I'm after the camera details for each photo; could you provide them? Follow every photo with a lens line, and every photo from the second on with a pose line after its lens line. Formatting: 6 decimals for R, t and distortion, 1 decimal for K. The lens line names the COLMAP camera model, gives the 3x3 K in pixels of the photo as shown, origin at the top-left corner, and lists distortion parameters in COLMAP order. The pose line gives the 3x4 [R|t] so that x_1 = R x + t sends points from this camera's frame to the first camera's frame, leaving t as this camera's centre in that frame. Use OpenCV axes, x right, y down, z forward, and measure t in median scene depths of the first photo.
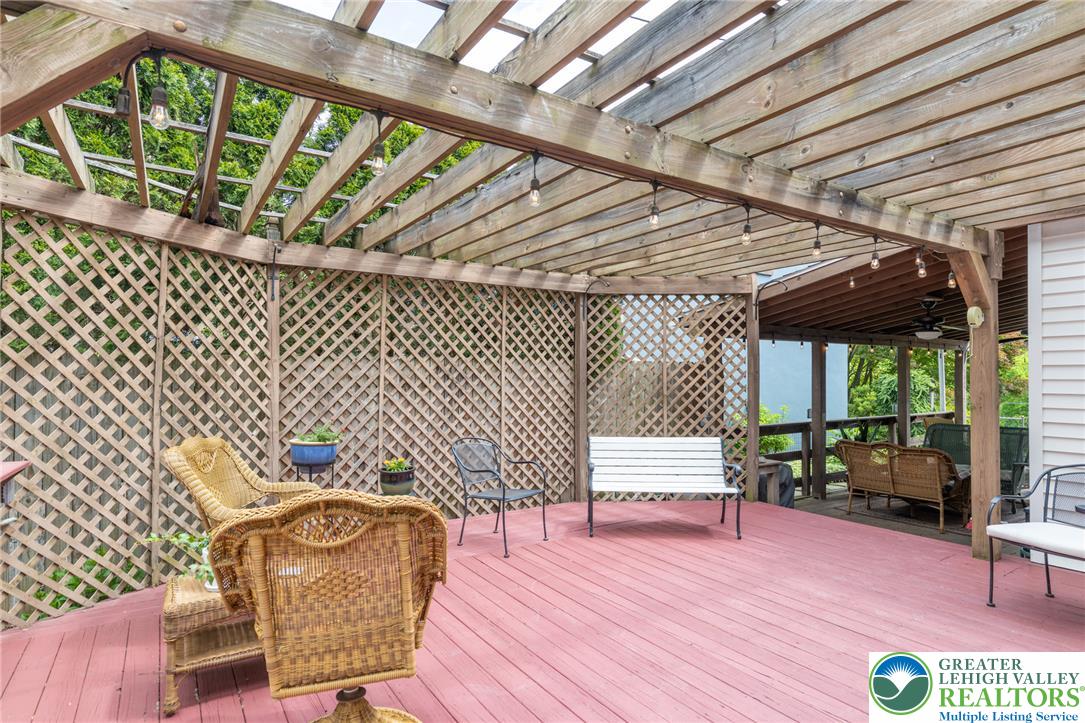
lens RADIAL K [[583.7, 0, 545.0], [0, 583.7, 377.4], [0, 0, 1]] dist [-0.000466, 0.000176]
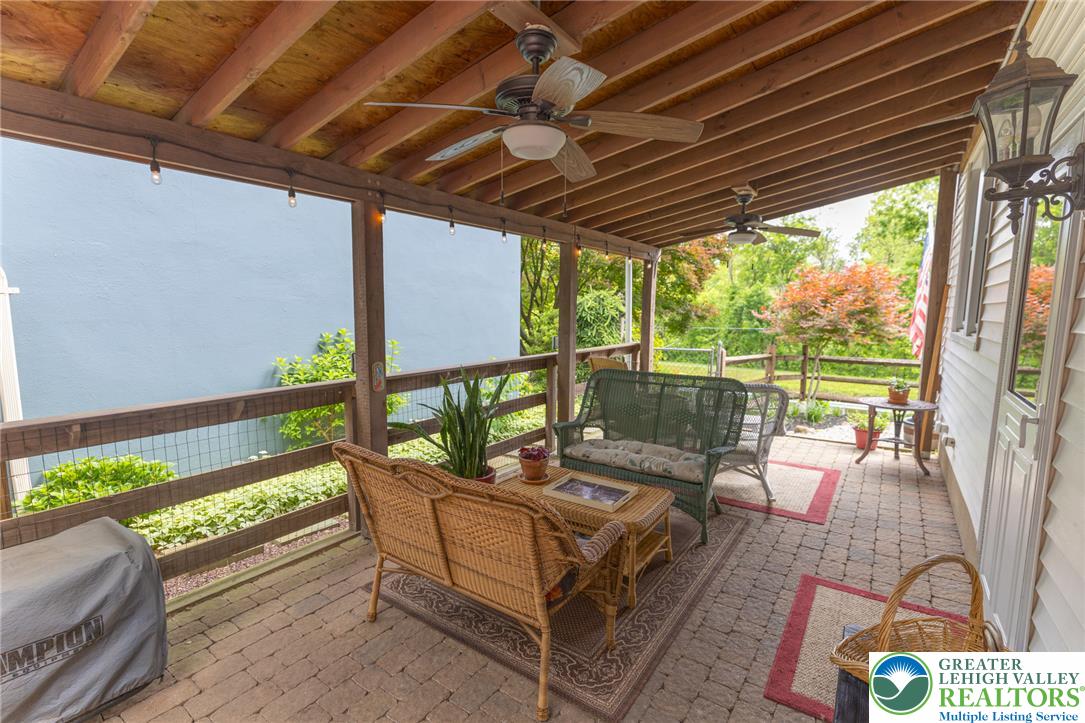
lens RADIAL K [[496.8, 0, 547.1], [0, 496.8, 367.1], [0, 0, 1]] dist [-0.000768, 0.000183]
pose [[0.927010, -0.040146, 0.372881, 0.416693], [-0.003955, 0.993152, 0.116760, 0.018317], [-0.375015, -0.109713, 0.920504, 0.536617]]
